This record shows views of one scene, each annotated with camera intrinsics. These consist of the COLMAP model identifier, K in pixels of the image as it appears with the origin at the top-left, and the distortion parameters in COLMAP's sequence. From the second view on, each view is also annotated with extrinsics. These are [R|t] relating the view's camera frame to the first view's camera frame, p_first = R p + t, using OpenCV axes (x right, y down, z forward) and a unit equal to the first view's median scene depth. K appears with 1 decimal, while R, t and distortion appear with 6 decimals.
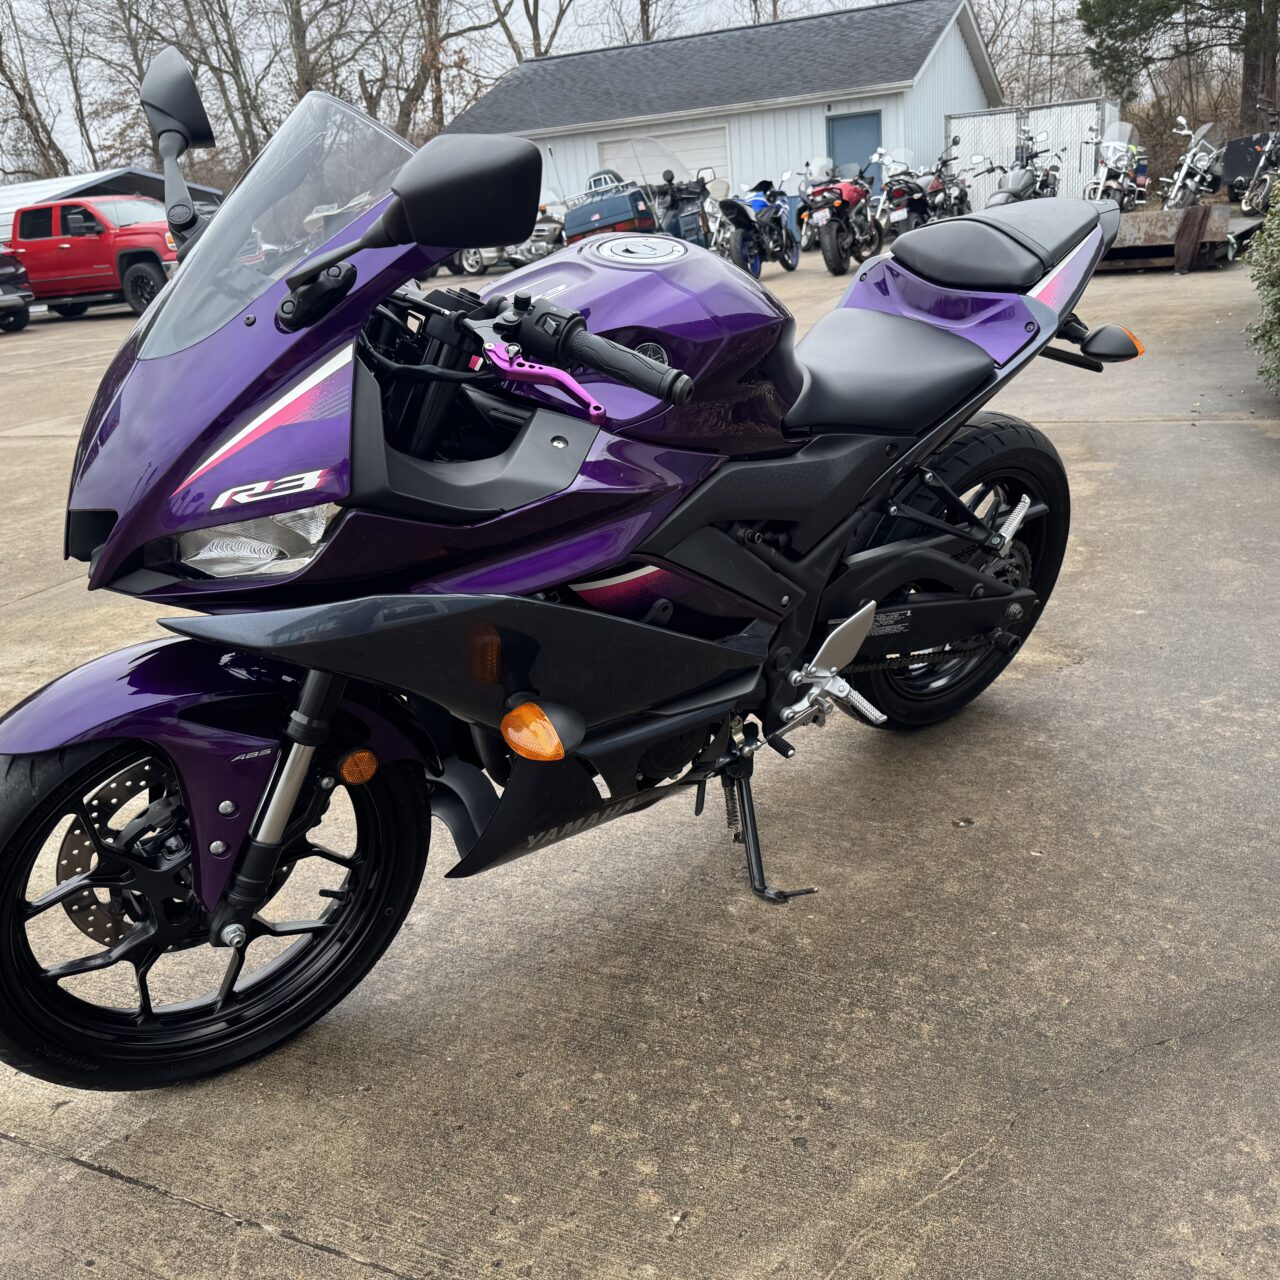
lens RADIAL K [[1214.0, 0, 646.9], [0, 1214.0, 642.1], [0, 0, 1]] dist [0.007757, 0.000000]
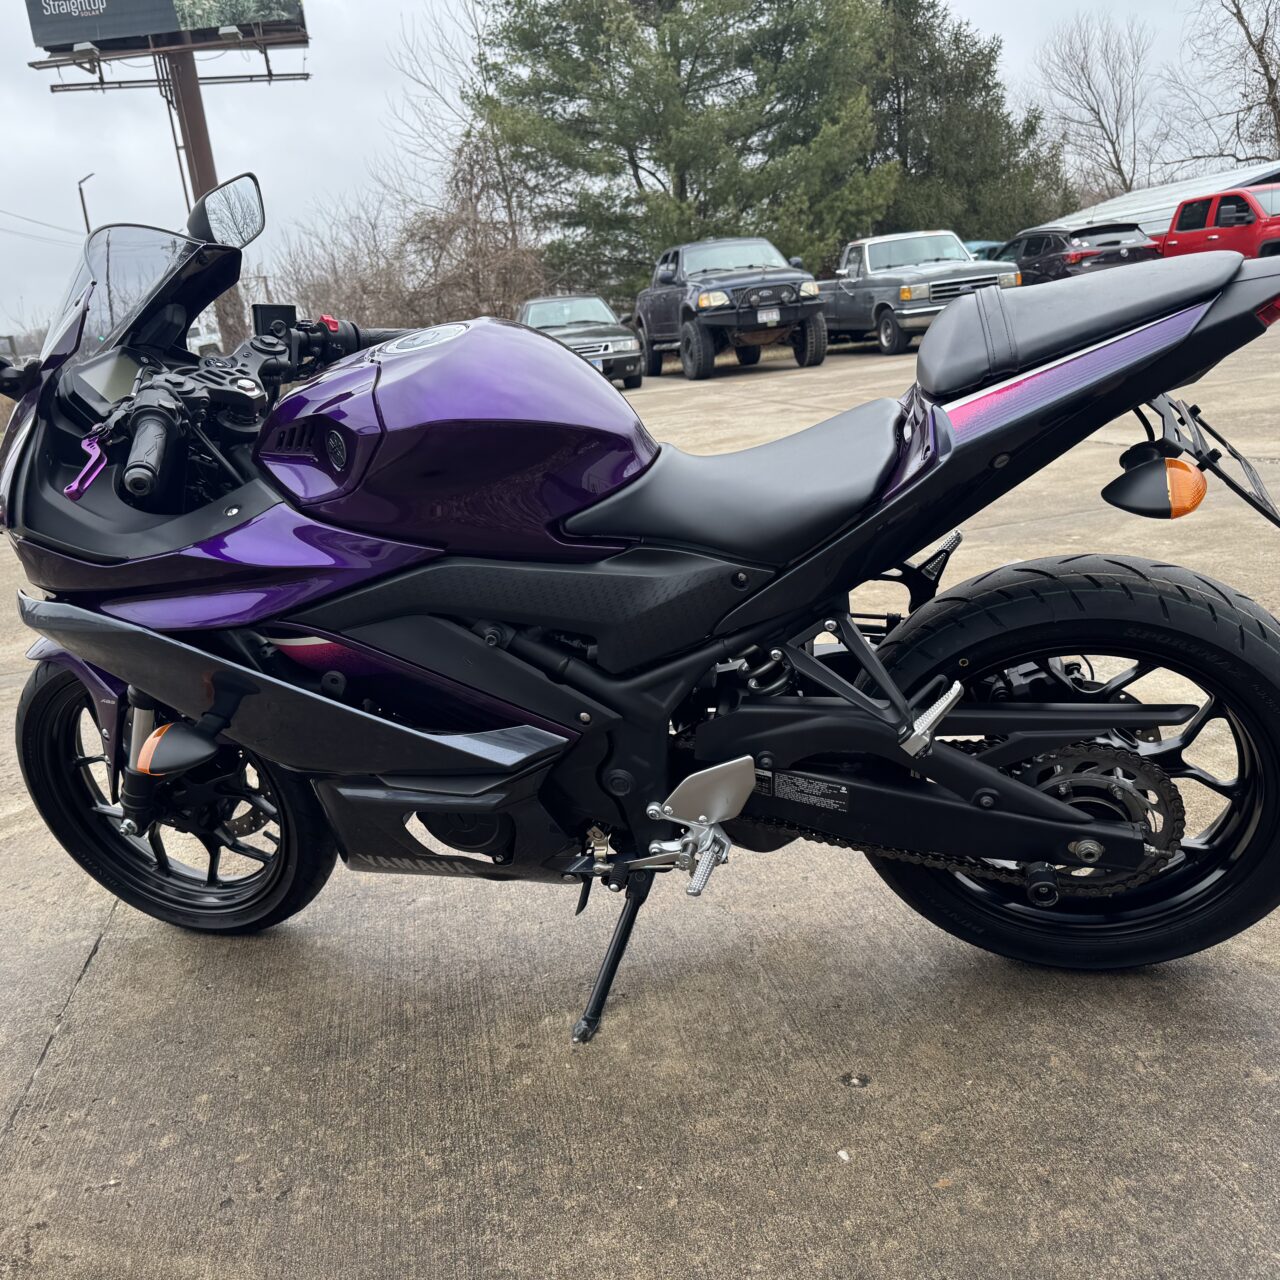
lens RADIAL K [[1214.0, 0, 607.6], [0, 1214.0, 622.2], [0, 0, 1]] dist [0.007757, 0.000000]
pose [[0.581748, 0.216062, -0.784147, 0.832509], [-0.217588, 0.970276, 0.105922, -0.206670], [0.783725, 0.109001, 0.611469, 0.455314]]
